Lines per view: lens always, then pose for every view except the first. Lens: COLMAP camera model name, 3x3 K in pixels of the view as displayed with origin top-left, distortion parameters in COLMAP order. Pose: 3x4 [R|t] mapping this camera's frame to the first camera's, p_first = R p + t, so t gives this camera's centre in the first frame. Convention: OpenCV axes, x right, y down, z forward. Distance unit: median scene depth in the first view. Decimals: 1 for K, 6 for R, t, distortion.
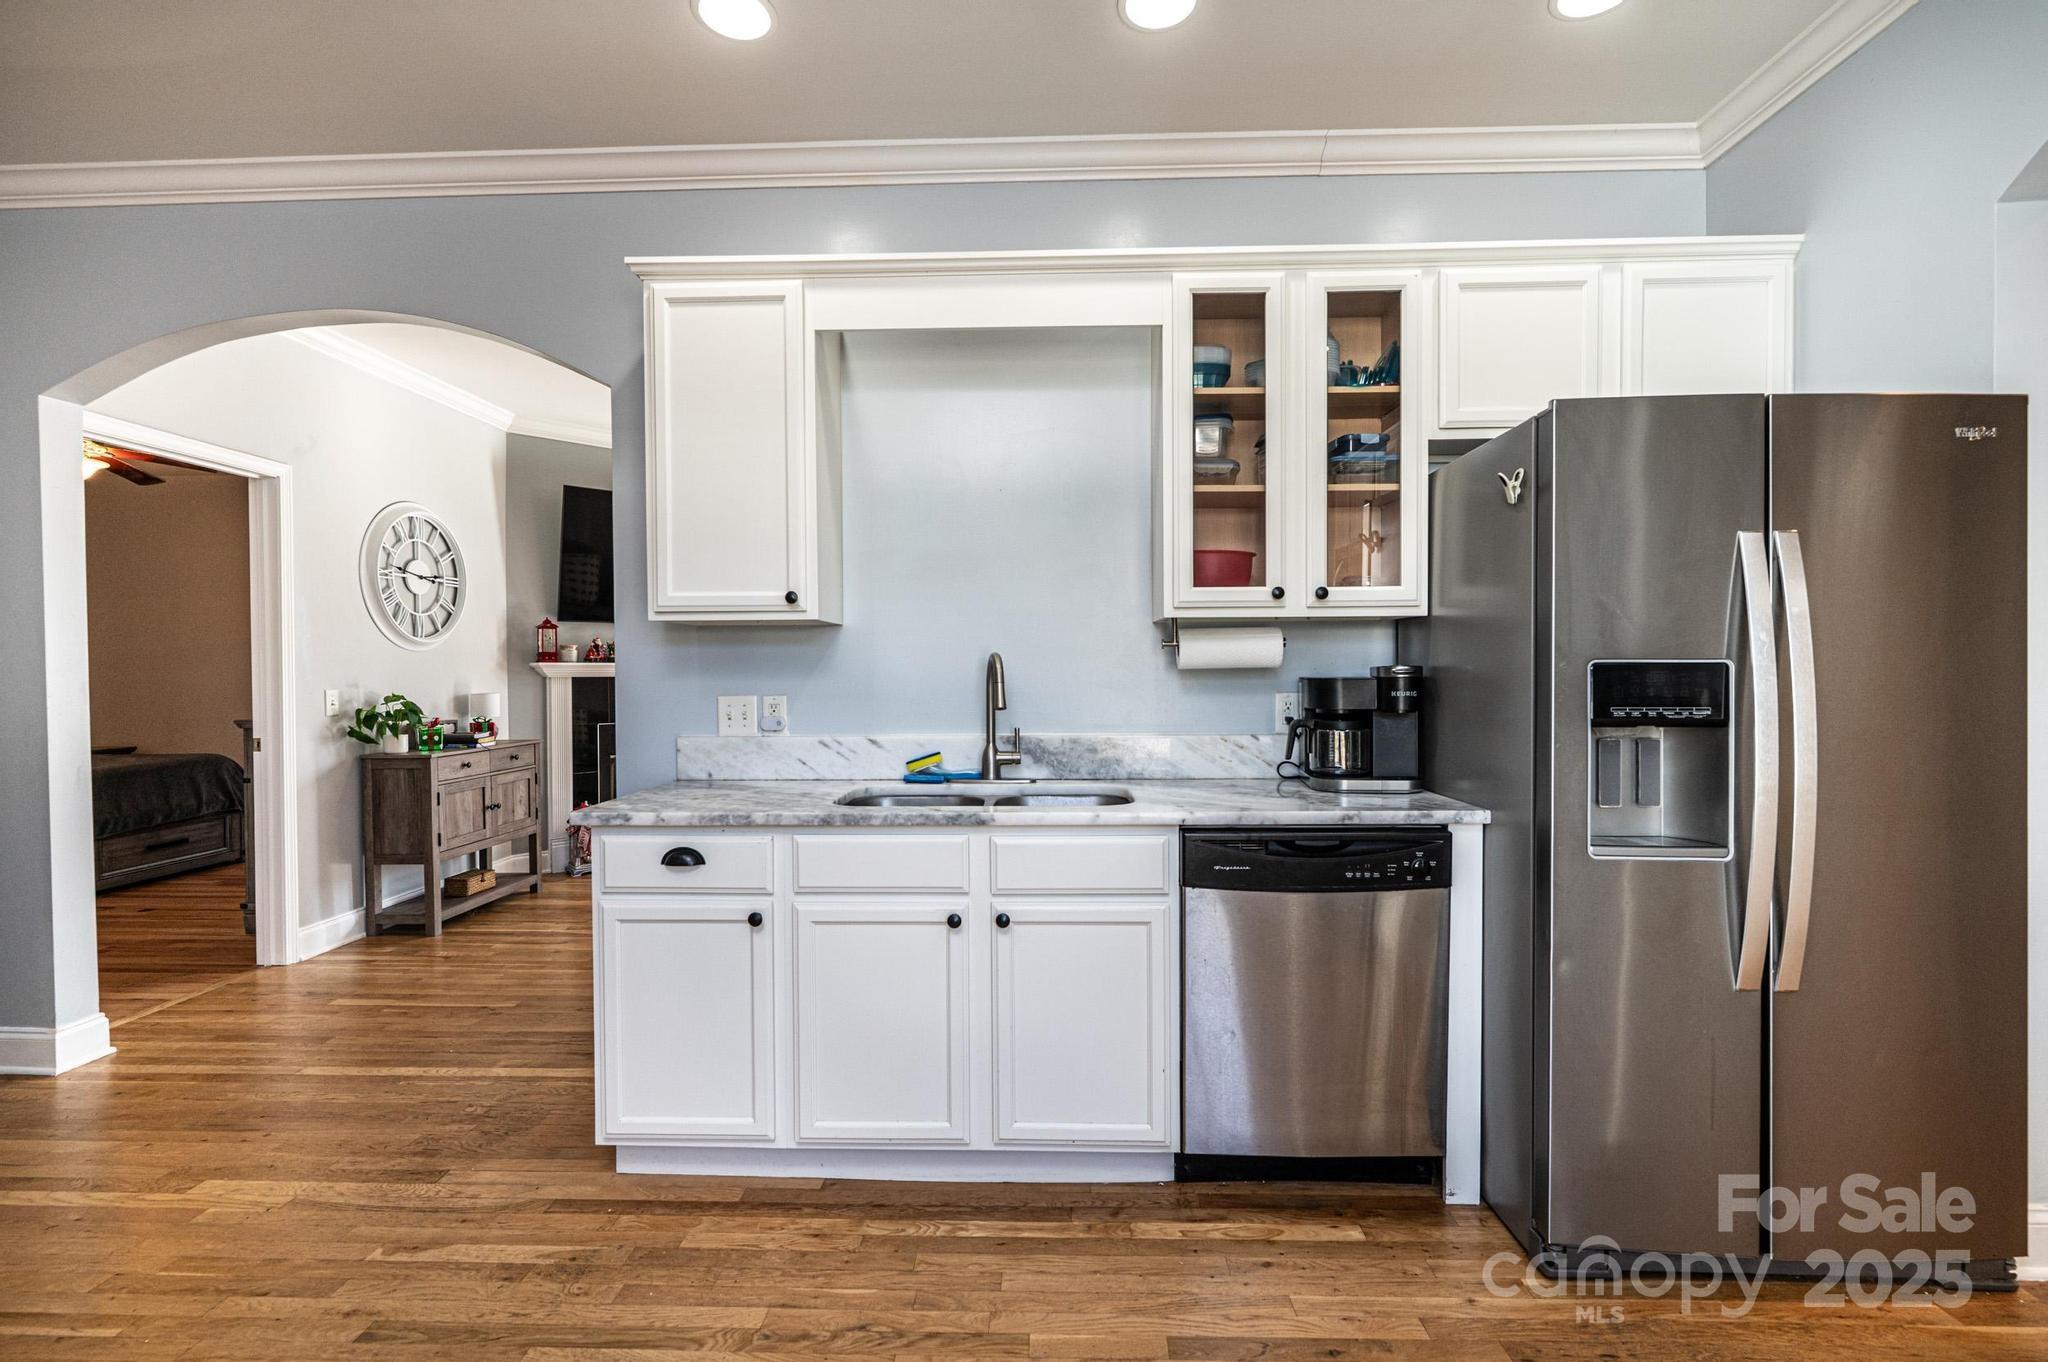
lens RADIAL K [[917.0, 0, 1032.4], [0, 917.0, 679.3], [0, 0, 1]] dist [0.000484, 0.000020]
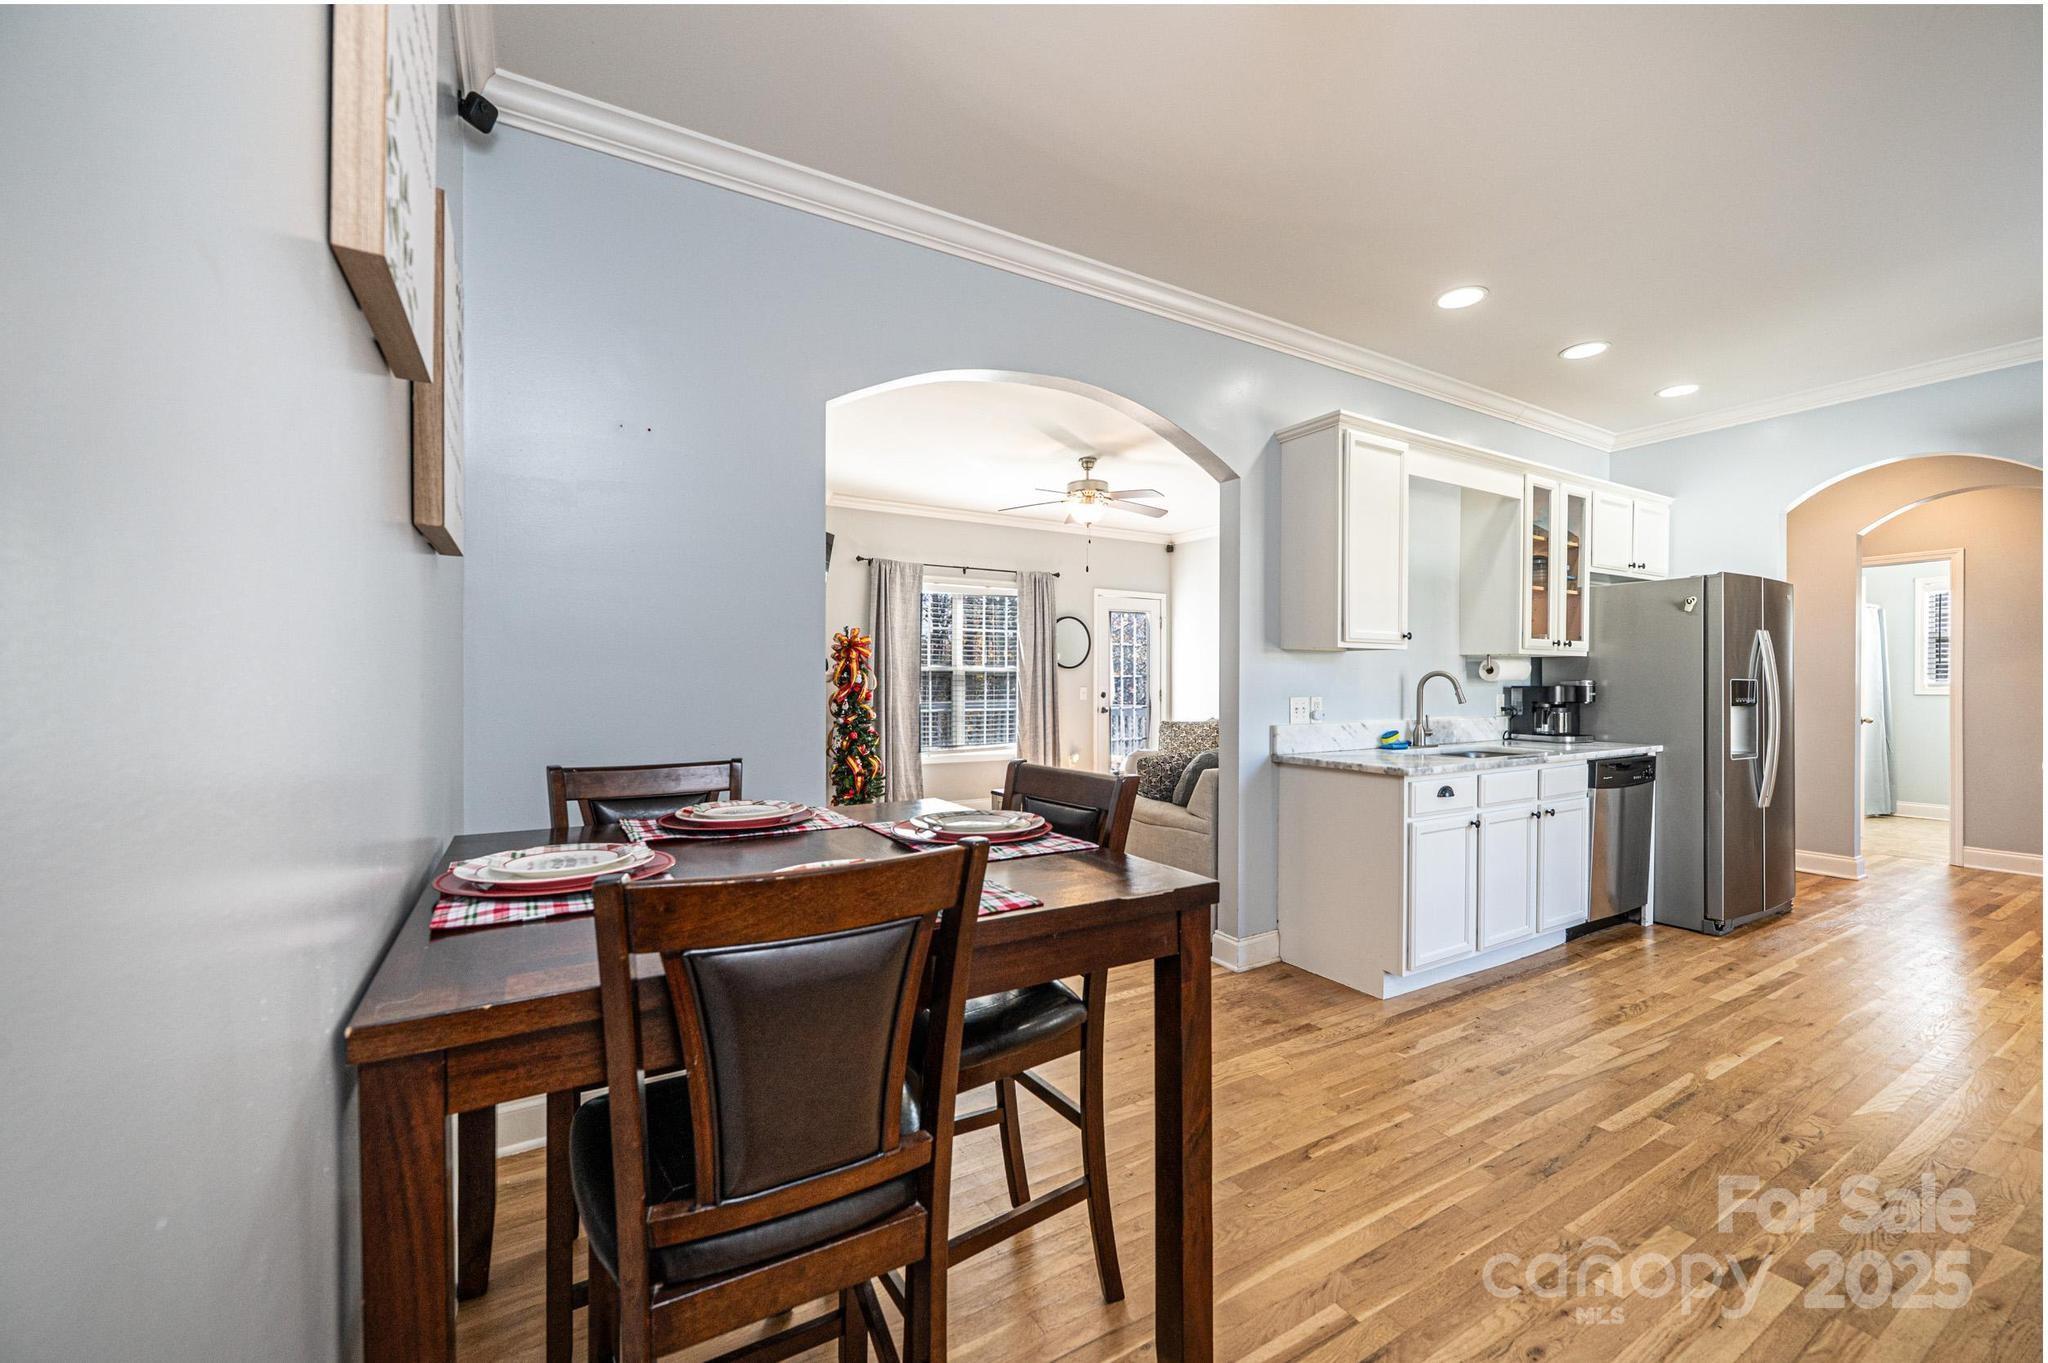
lens RADIAL K [[813.8, 0, 1025.8], [0, 813.8, 682.3], [0, 0, 1]] dist [-0.000379, -0.000120]
pose [[0.838753, 0.005676, 0.544483, -1.656493], [-0.001106, 0.999961, -0.008720, 0.007059], [-0.544511, 0.006712, 0.838727, 0.154739]]
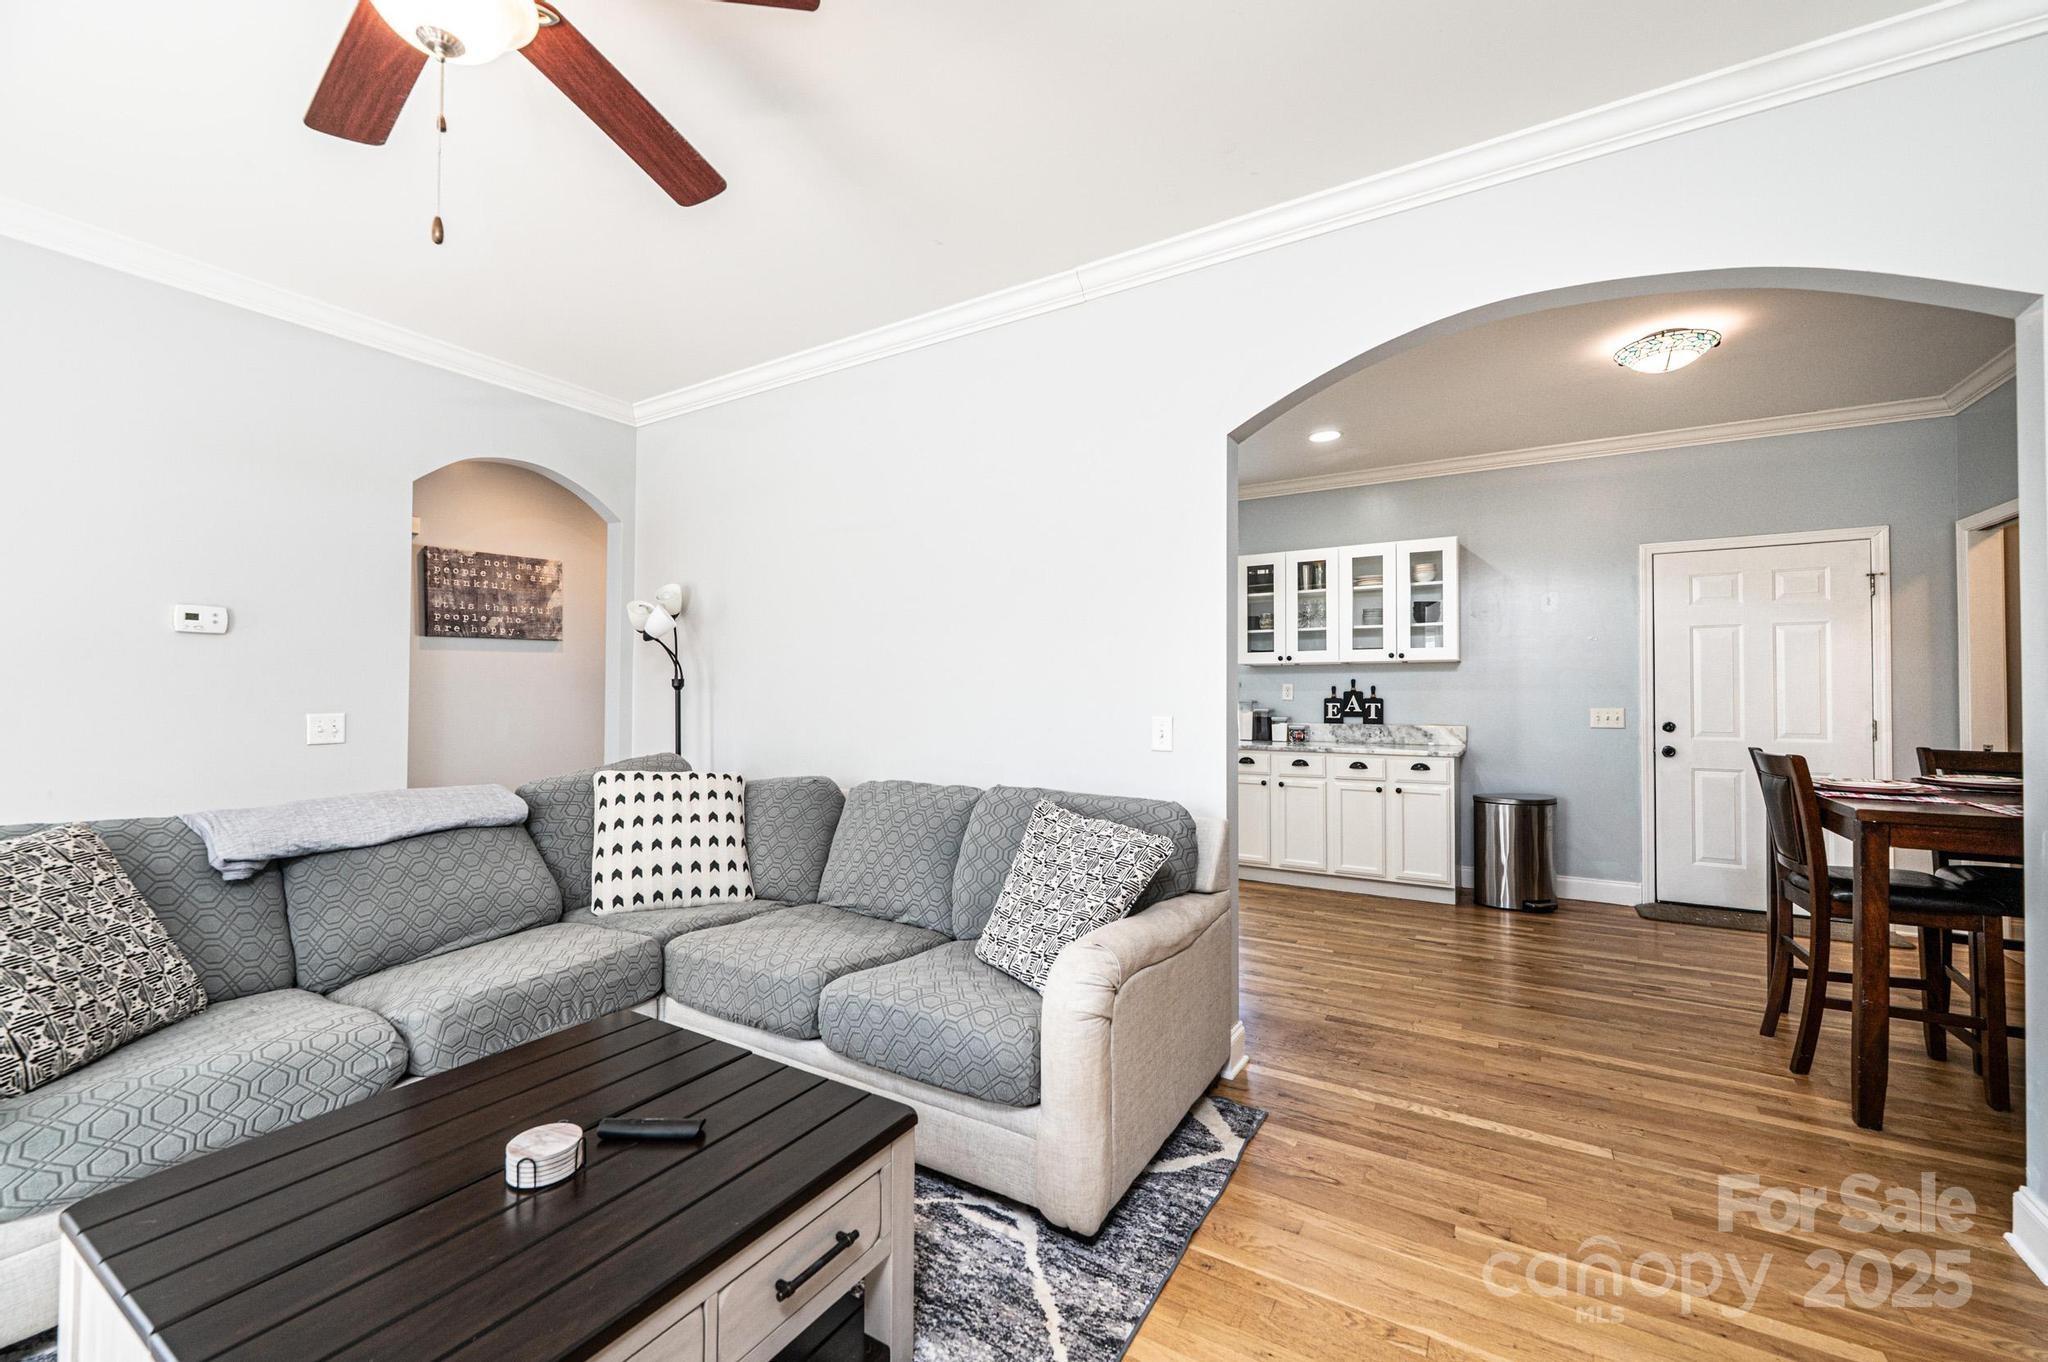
lens RADIAL K [[812.4, 0, 1027.1], [0, 812.4, 680.6], [0, 0, 1]] dist [-0.000716, 0.000229]
pose [[-0.870562, 0.016822, 0.491770, -0.849060], [0.012899, 0.999852, -0.011368, -0.024117], [-0.491889, -0.003554, -0.870651, 2.350768]]
